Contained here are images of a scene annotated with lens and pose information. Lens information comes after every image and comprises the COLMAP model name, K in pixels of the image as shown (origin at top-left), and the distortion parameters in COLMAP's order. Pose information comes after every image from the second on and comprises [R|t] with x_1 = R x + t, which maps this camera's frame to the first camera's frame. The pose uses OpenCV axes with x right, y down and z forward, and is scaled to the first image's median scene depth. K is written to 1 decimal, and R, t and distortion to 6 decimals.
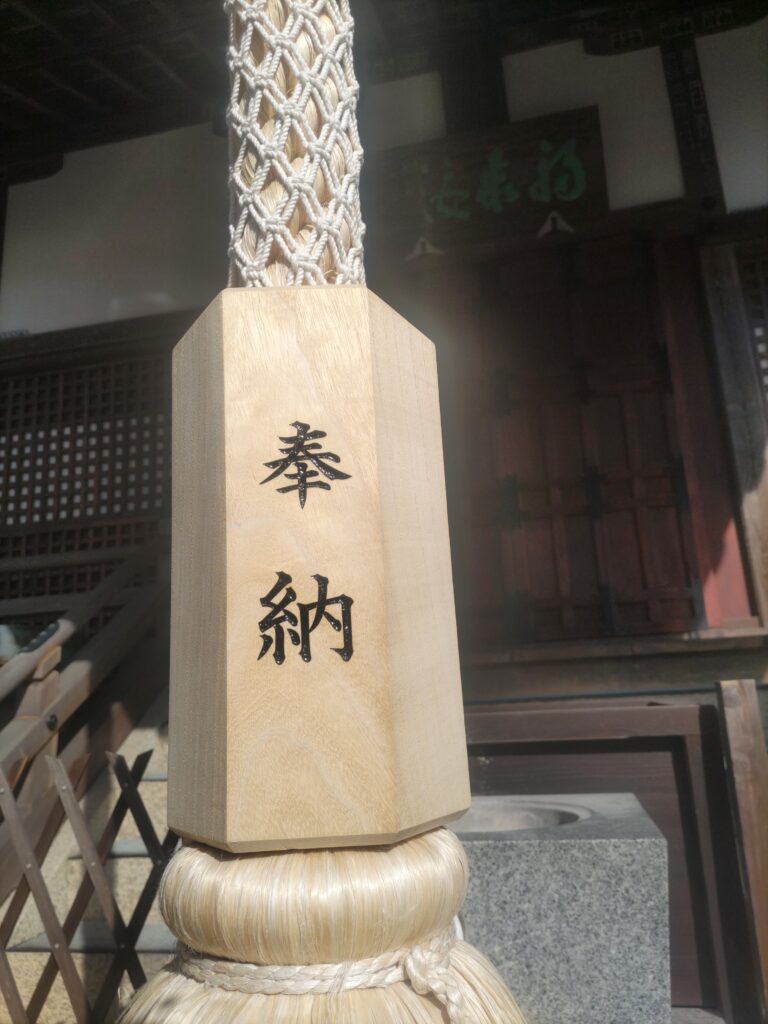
lens RADIAL K [[776.5, 0, 384.0], [0, 776.5, 512.0], [0, 0, 1]] dist [0.094498, -0.133117]
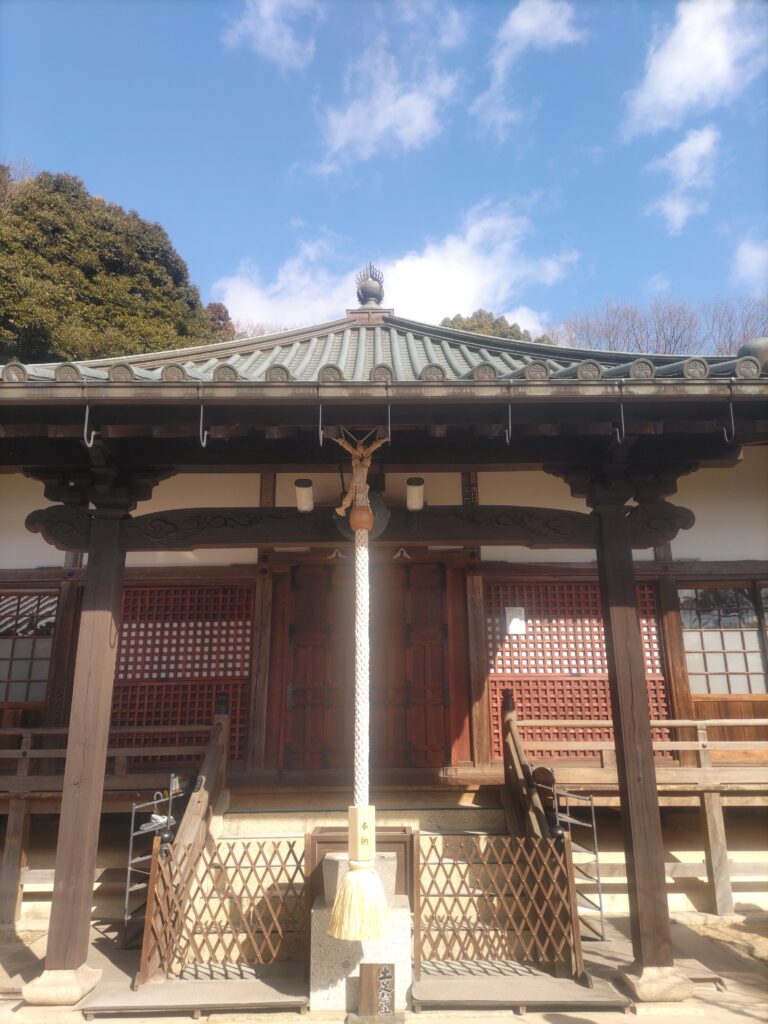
lens RADIAL K [[763.3, 0, 384.0], [0, 763.3, 512.0], [0, 0, 1]] dist [0.106092, -0.124814]
pose [[0.974989, 0.103142, 0.196870, -0.232163], [-0.095830, 0.994318, -0.046341, -0.379222], [-0.200531, 0.026316, 0.979334, -0.942306]]
